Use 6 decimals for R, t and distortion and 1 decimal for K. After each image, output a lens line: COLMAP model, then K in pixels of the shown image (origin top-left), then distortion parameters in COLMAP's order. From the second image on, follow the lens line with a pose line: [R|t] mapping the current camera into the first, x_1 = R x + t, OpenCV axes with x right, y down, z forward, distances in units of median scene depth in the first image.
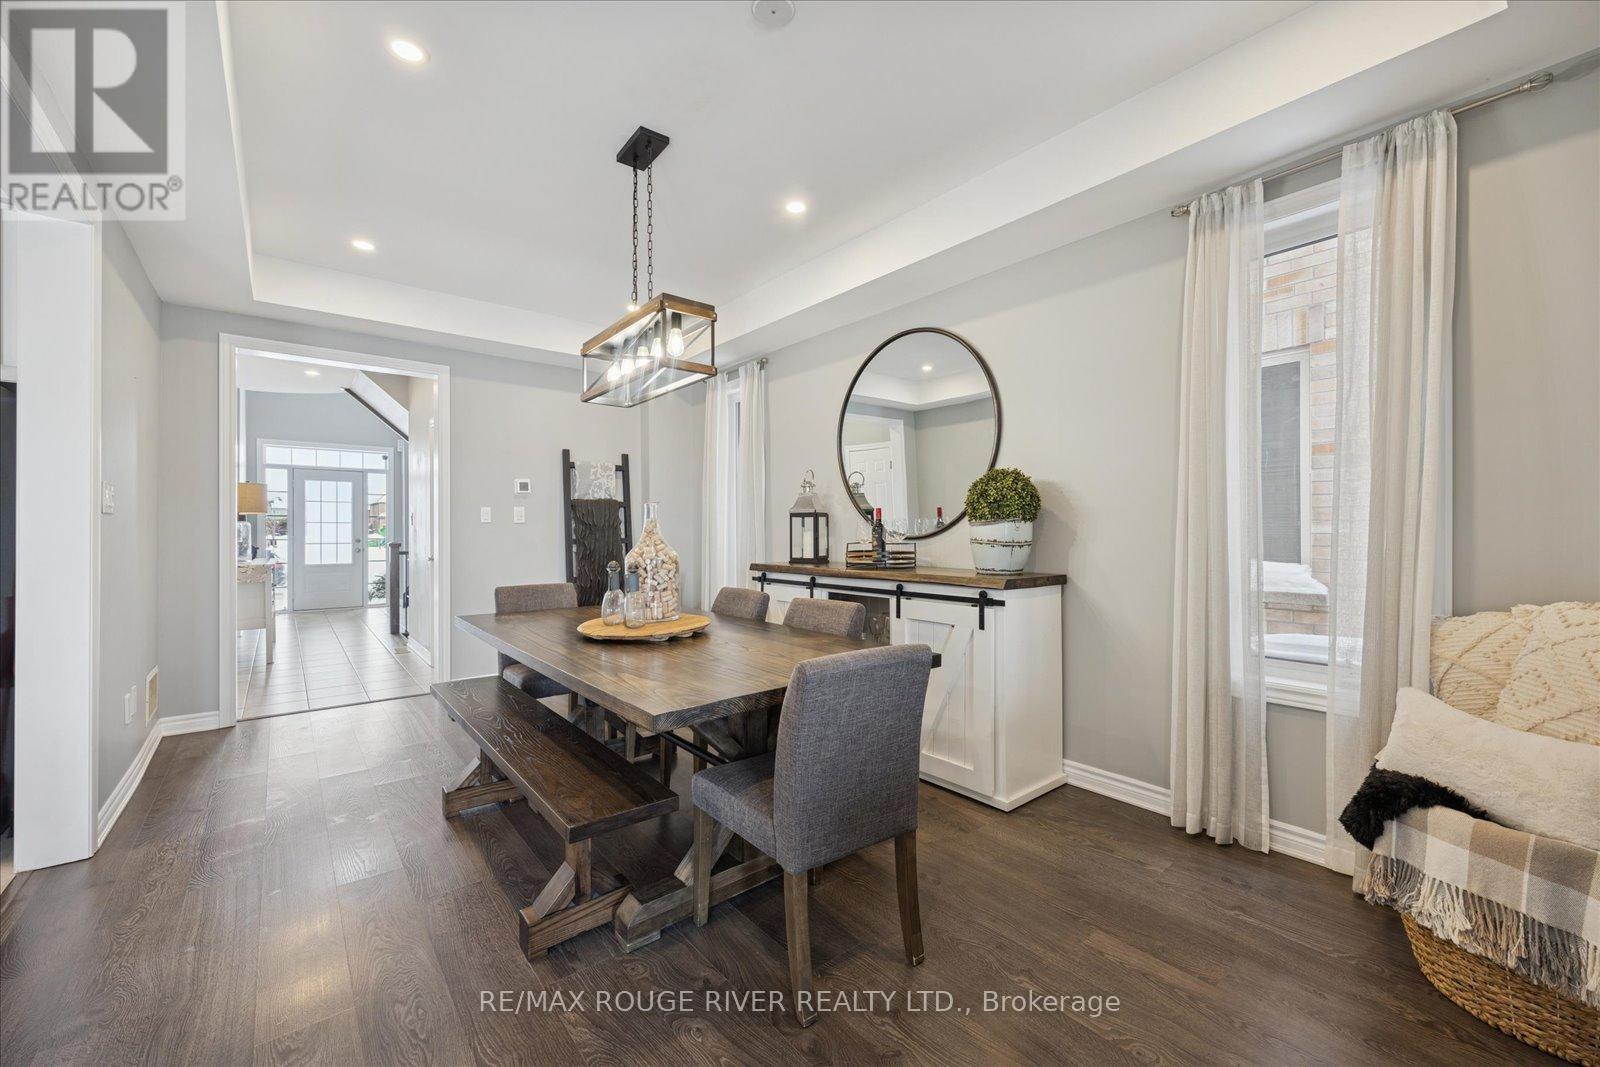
lens RADIAL K [[637.1, 0, 800.0], [0, 637.1, 533.5], [0, 0, 1]] dist [-0.017306, -0.000077]
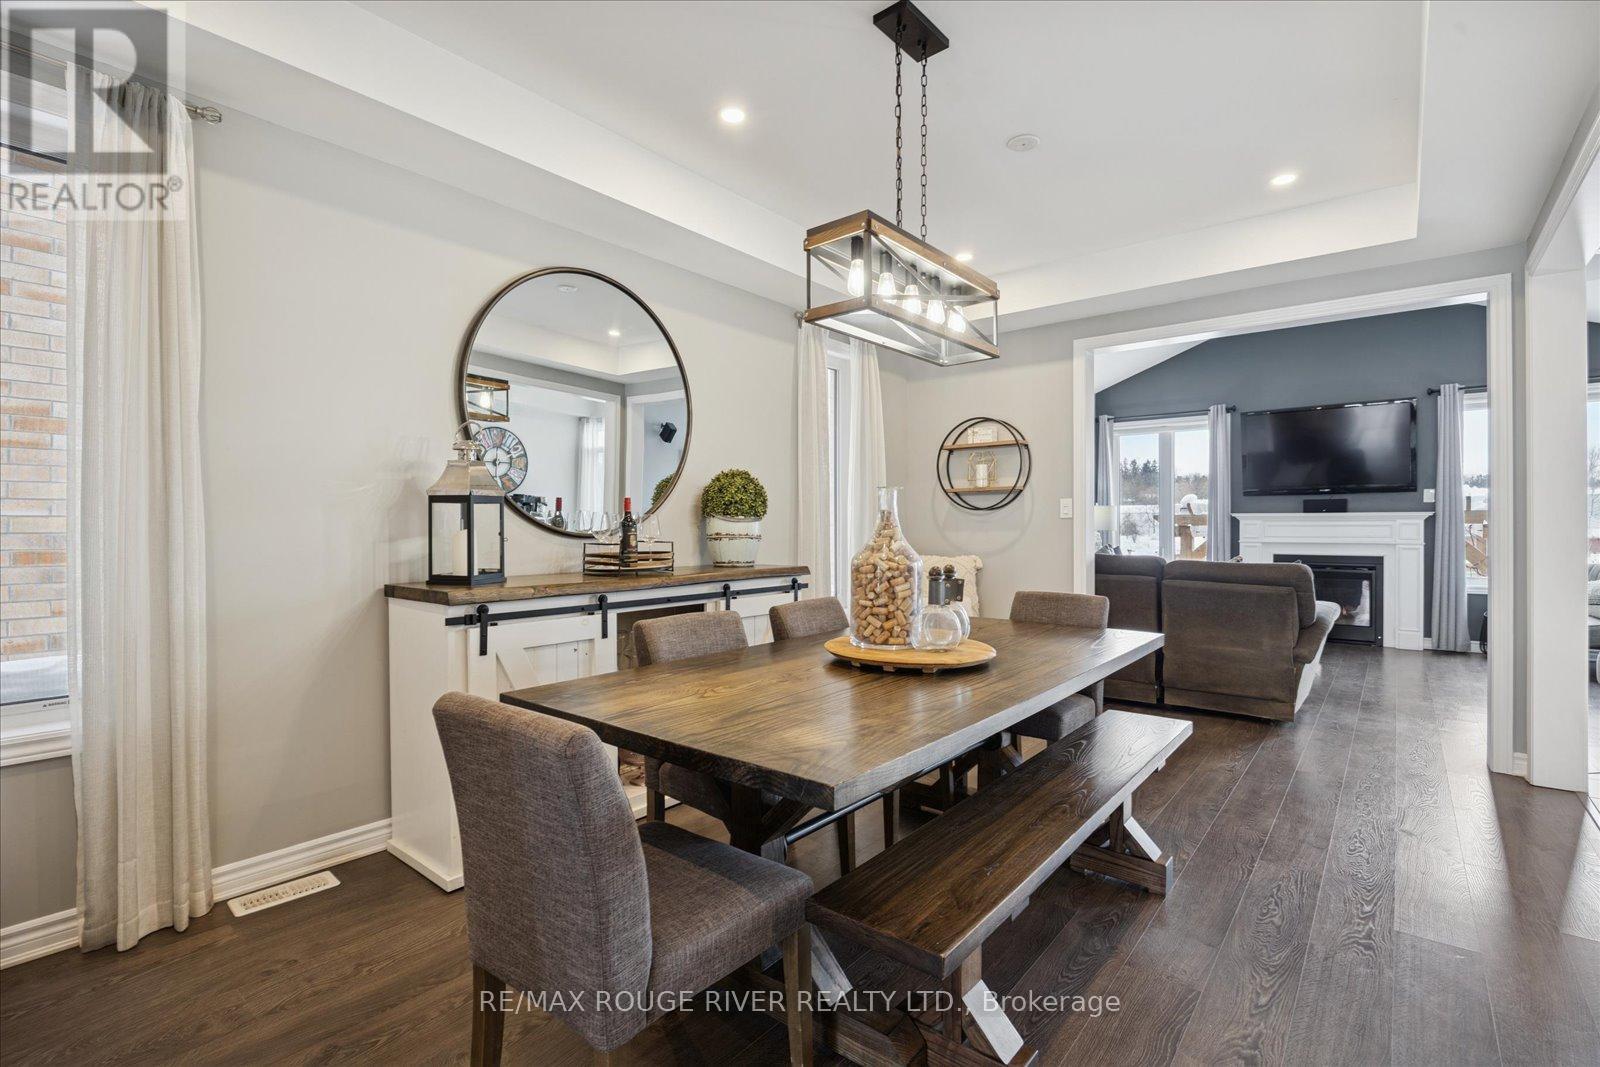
lens RADIAL K [[738.6, 0, 793.6], [0, 738.6, 528.7], [0, 0, 1]] dist [-0.028475, -0.000037]
pose [[-0.188785, -0.003671, 0.982012, -0.912821], [0.007925, 0.999955, 0.005262, -0.006048], [-0.981986, 0.008775, -0.188748, 1.099875]]
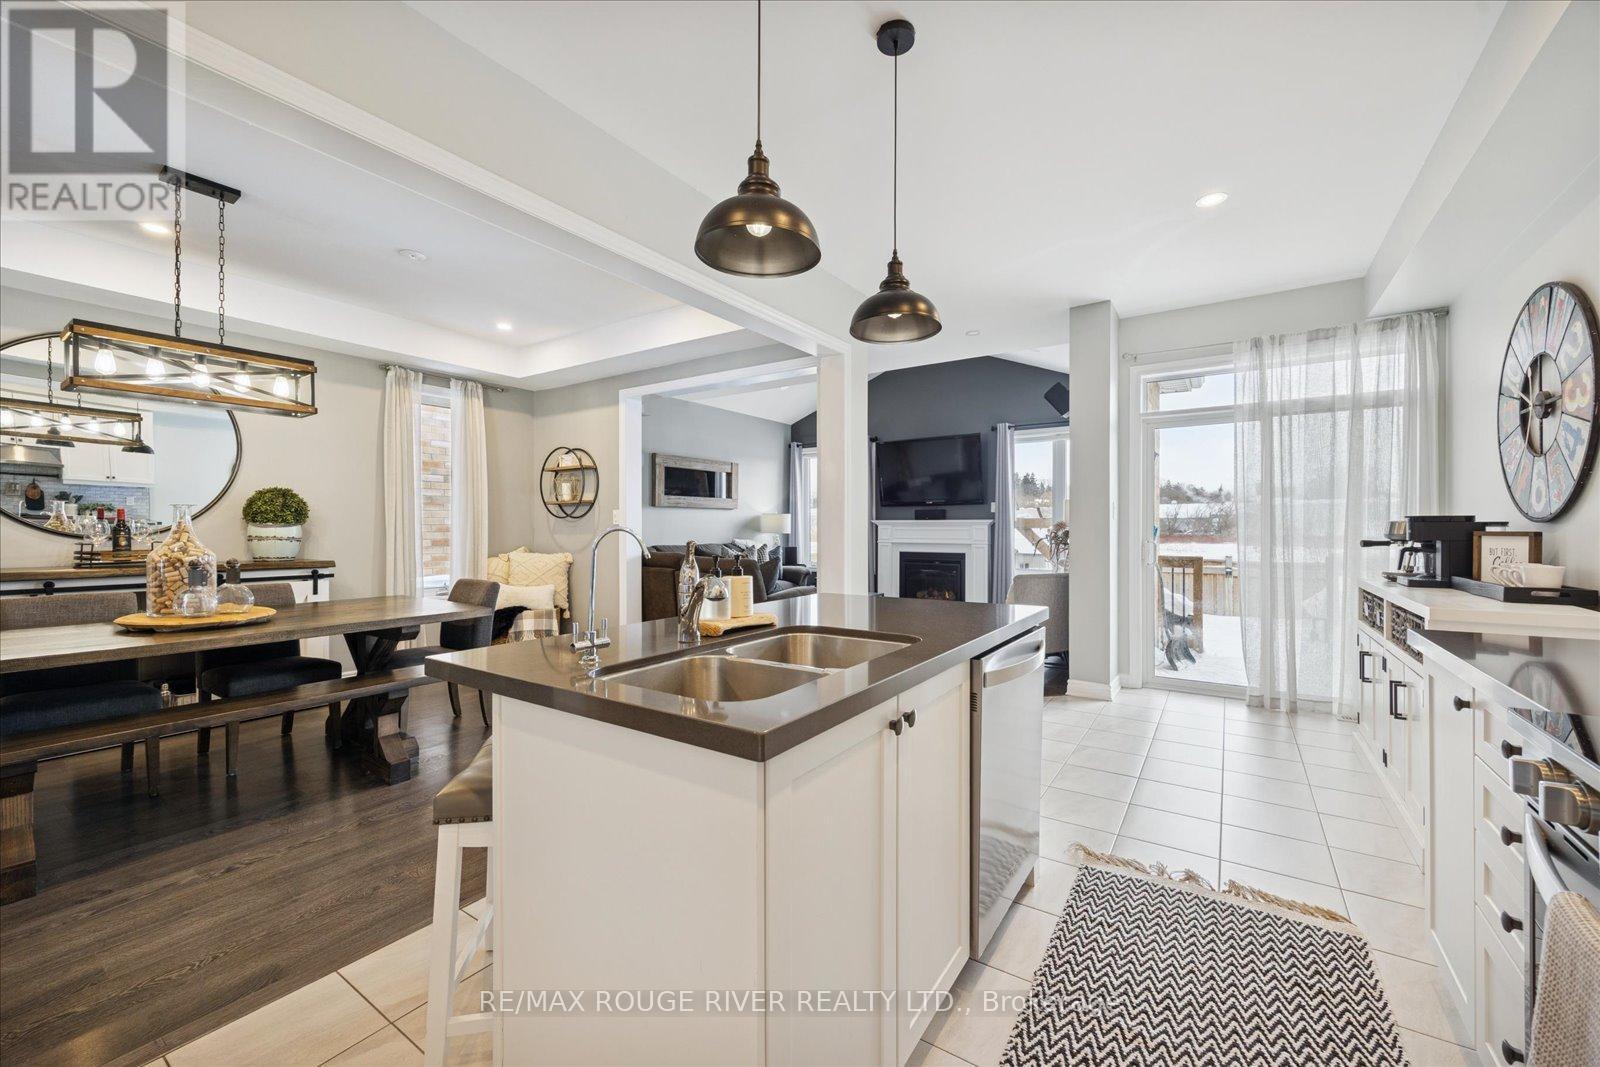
lens RADIAL K [[637.1, 0, 800.0], [0, 637.1, 533.5], [0, 0, 1]] dist [-0.017306, -0.000077]
pose [[-0.283243, -0.011188, 0.958983, -1.342089], [0.003833, 0.999911, 0.012797, -0.011796], [-0.959040, 0.007300, -0.283175, 0.258147]]
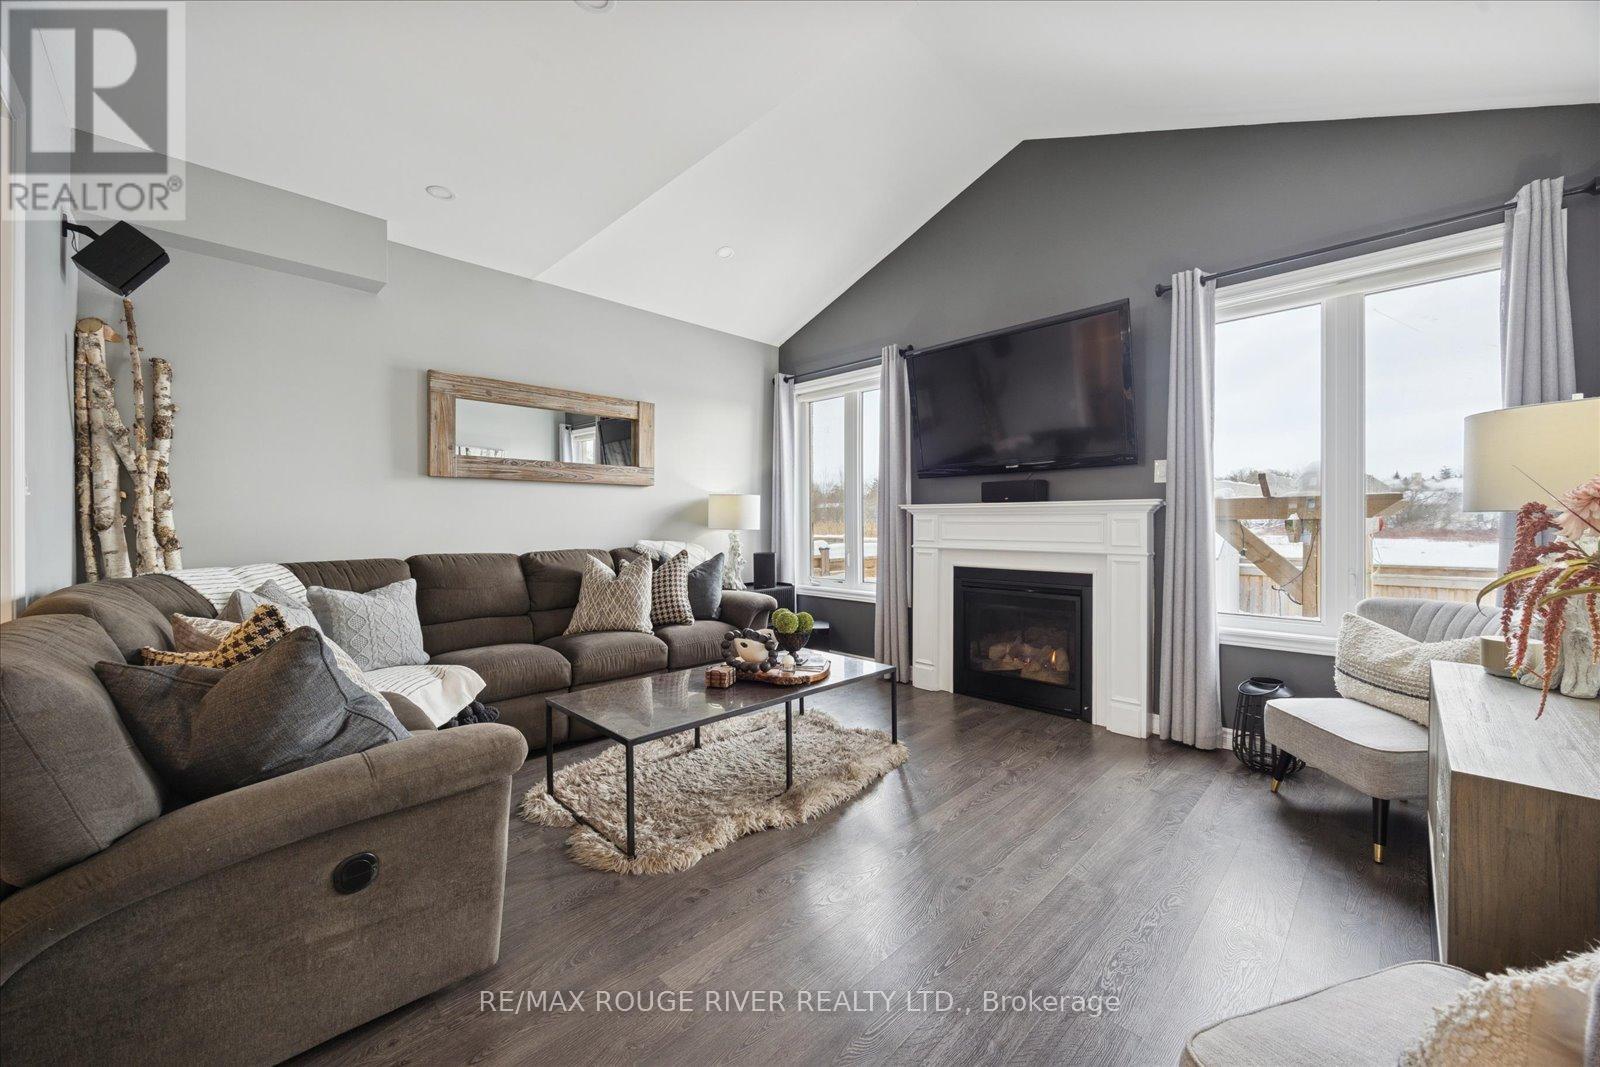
lens RADIAL K [[622.1, 0, 801.7], [0, 622.1, 527.3], [0, 0, 1]] dist [0.000366, 0.000040]
pose [[-0.110976, -0.009548, 0.993777, -0.156926], [0.008275, 0.999910, 0.010531, 0.001975], [-0.993789, 0.009392, -0.110887, -0.442080]]
